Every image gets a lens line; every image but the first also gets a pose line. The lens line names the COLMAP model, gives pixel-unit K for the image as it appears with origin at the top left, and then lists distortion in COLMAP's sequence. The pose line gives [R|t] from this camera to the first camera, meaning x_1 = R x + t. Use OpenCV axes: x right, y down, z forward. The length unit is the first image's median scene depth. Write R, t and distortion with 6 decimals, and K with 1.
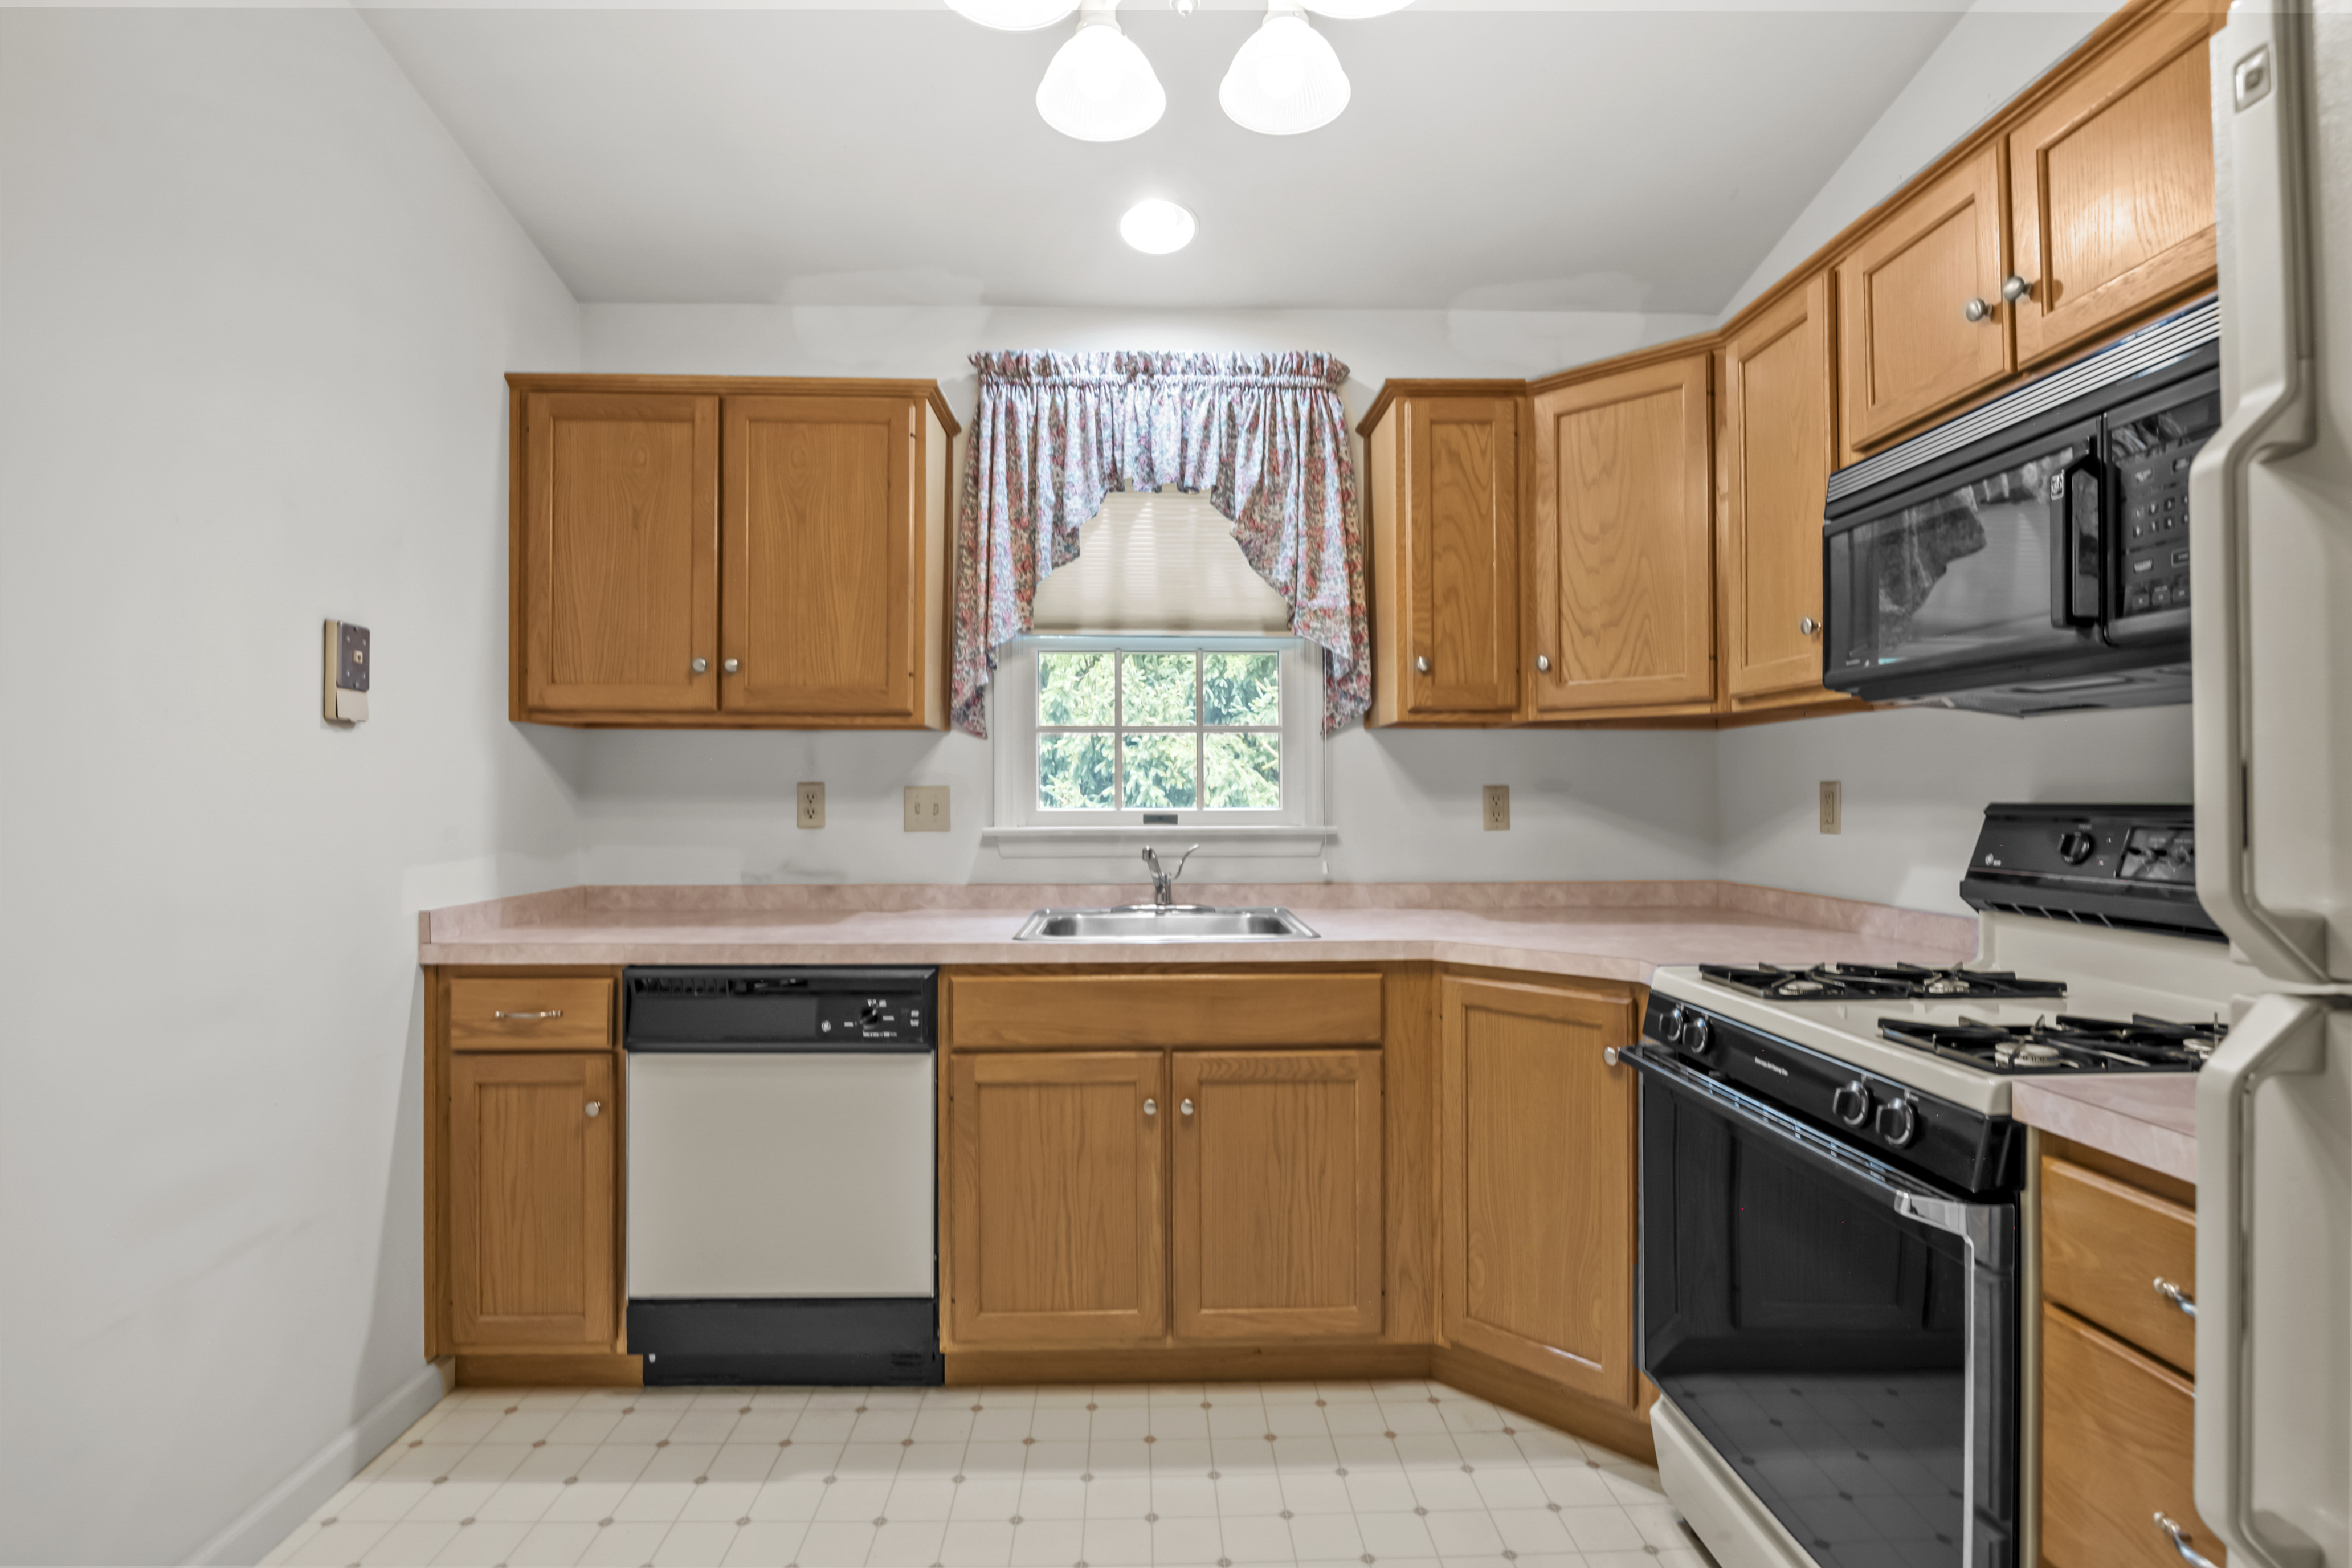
lens RADIAL K [[1136.7, 0, 1162.3], [0, 1136.7, 788.1], [0, 0, 1]] dist [-0.000368, -0.000848]
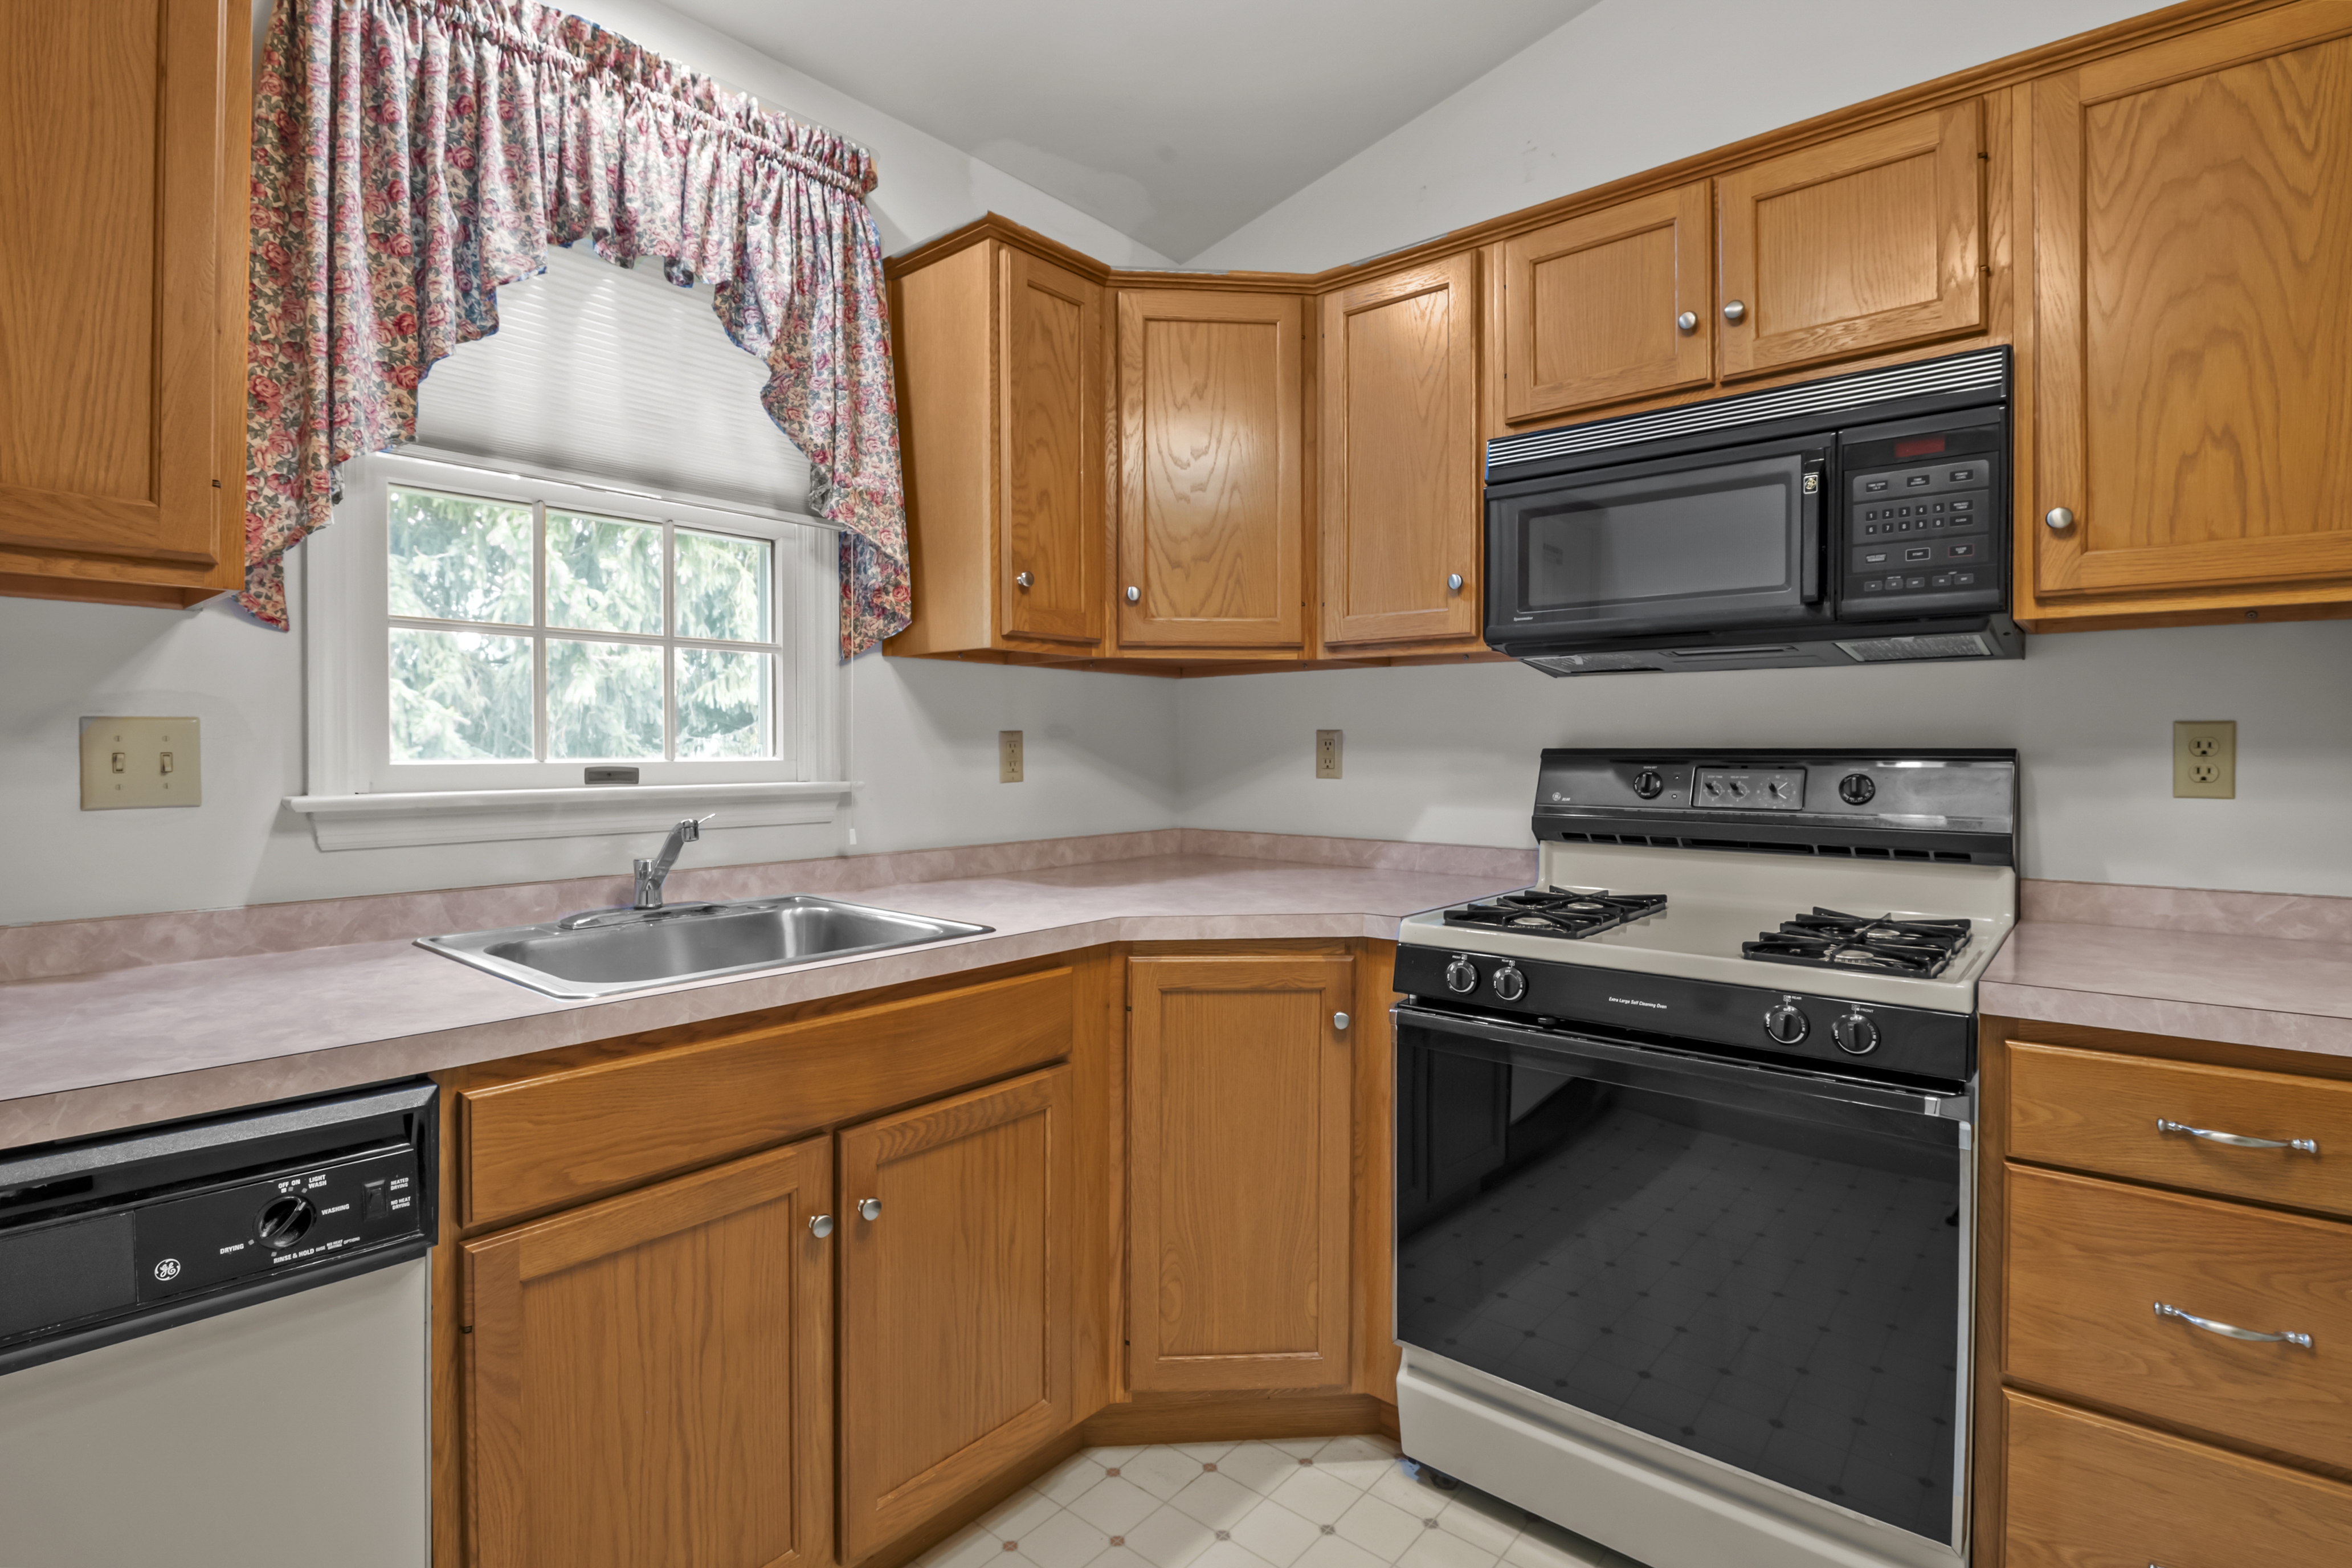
lens RADIAL K [[1137.7, 0, 1155.9], [0, 1137.7, 759.0], [0, 0, 1]] dist [0.003690, -0.012210]
pose [[0.670901, -0.005532, 0.741526, -0.312215], [-0.006541, 0.999889, 0.013377, 0.007894], [-0.741518, -0.013825, 0.670790, 0.382652]]
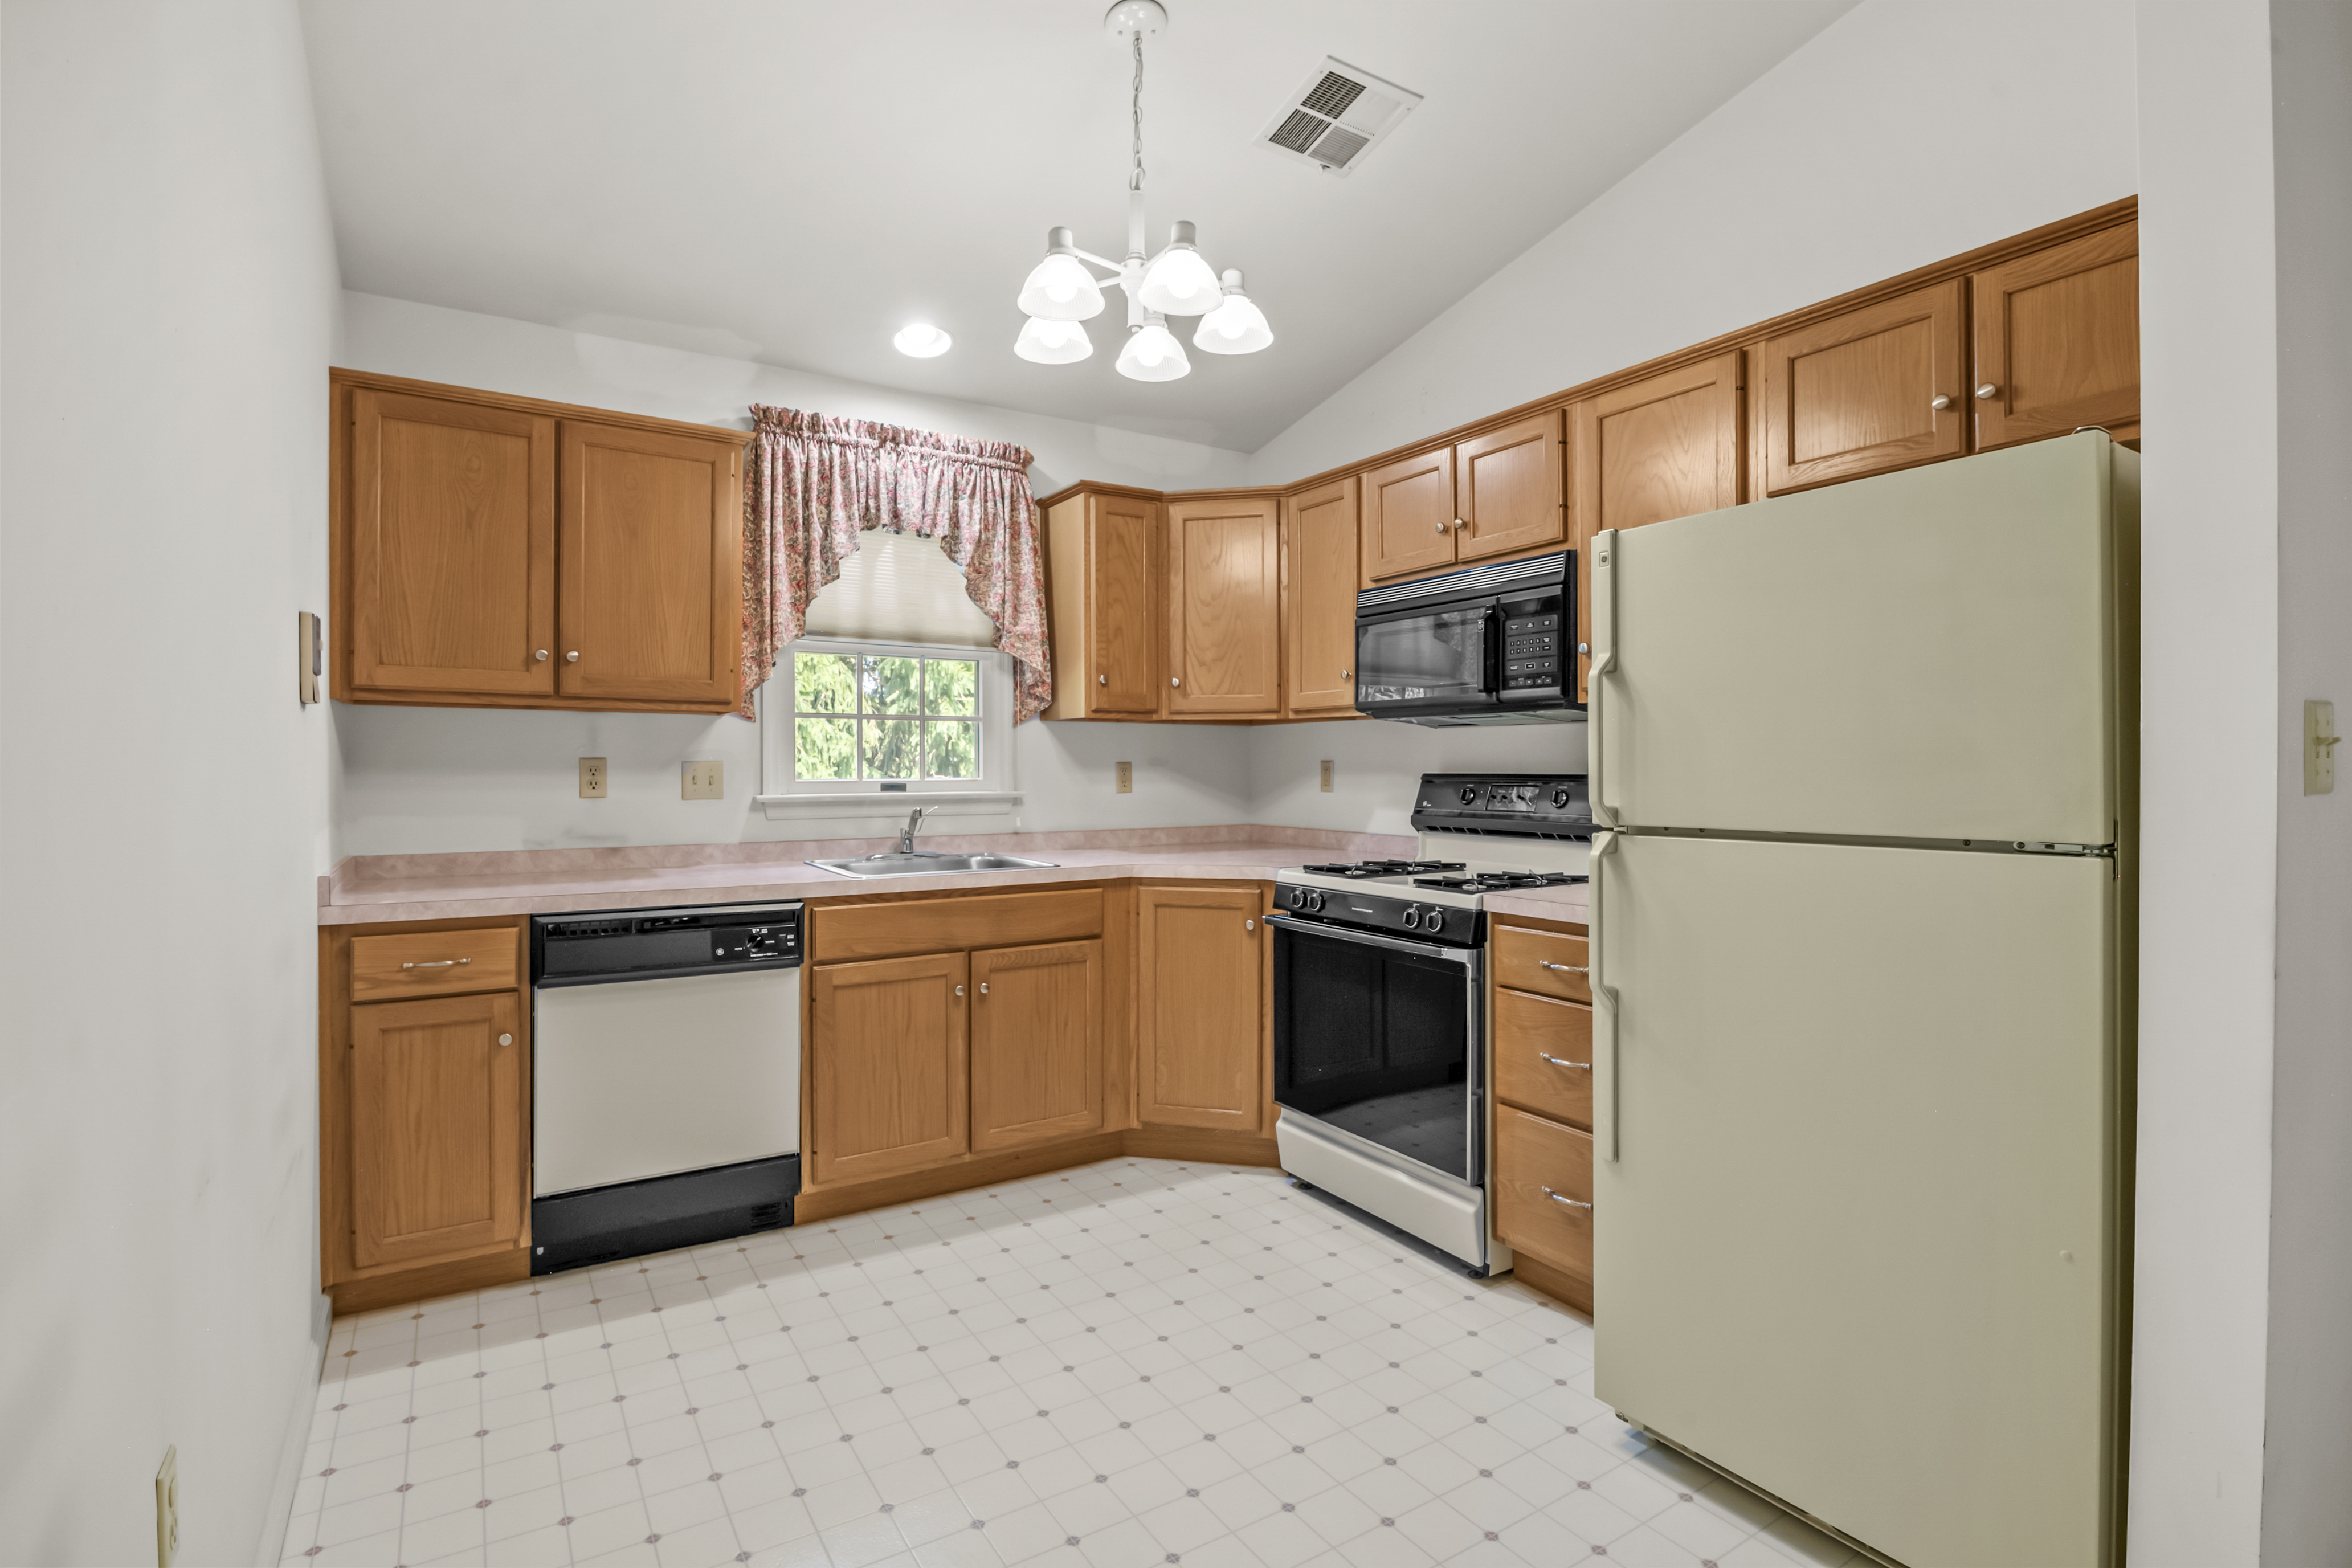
lens RADIAL K [[1131.3, 0, 1164.2], [0, 1131.3, 770.8], [0, 0, 1]] dist [-0.003132, -0.000829]
pose [[0.860501, -0.001160, 0.509447, -0.443647], [-0.004532, 0.999940, 0.009932, -0.006146], [-0.509428, -0.010855, 0.860445, -0.291097]]
